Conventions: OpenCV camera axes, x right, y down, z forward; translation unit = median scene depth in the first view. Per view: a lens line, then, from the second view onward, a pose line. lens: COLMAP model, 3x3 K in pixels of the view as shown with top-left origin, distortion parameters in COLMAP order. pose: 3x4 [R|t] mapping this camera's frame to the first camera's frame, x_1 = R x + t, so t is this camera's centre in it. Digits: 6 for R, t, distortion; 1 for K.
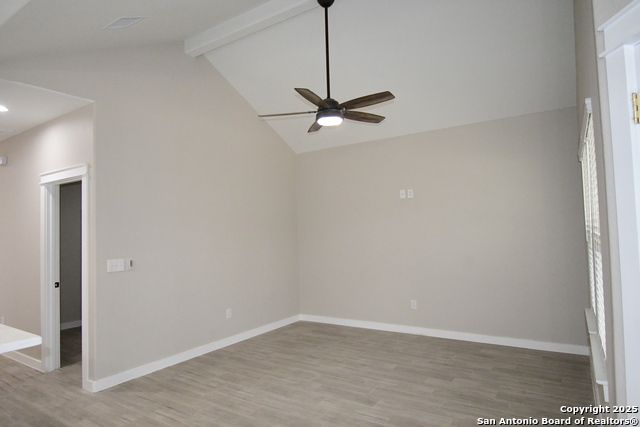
lens RADIAL K [[387.6, 0, 320.0], [0, 387.6, 213.5], [0, 0, 1]] dist [-0.004470, -0.001836]
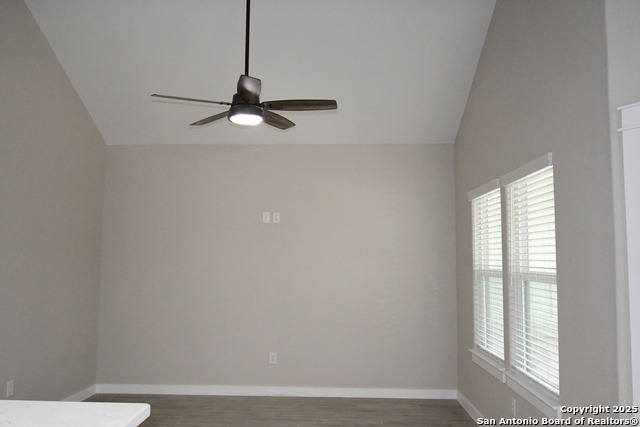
lens RADIAL K [[536.3, 0, 320.0], [0, 536.3, 213.5], [0, 0, 1]] dist [0.006343, 0.001061]
pose [[0.851632, 0.083764, 0.517404, -0.384683], [-0.058014, 0.996146, -0.065780, 0.011274], [-0.520920, 0.026003, 0.853209, 0.010778]]
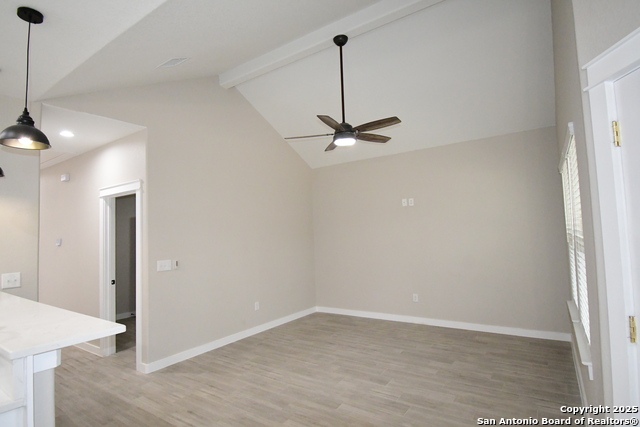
lens RADIAL K [[337.0, 0, 320.0], [0, 337.0, 213.5], [0, 0, 1]] dist [-0.000801, -0.001944]
pose [[0.999802, -0.008436, -0.018017, -0.033455], [0.008162, 0.999851, -0.015227, -0.005370], [0.018143, 0.015077, 0.999722, -0.024049]]
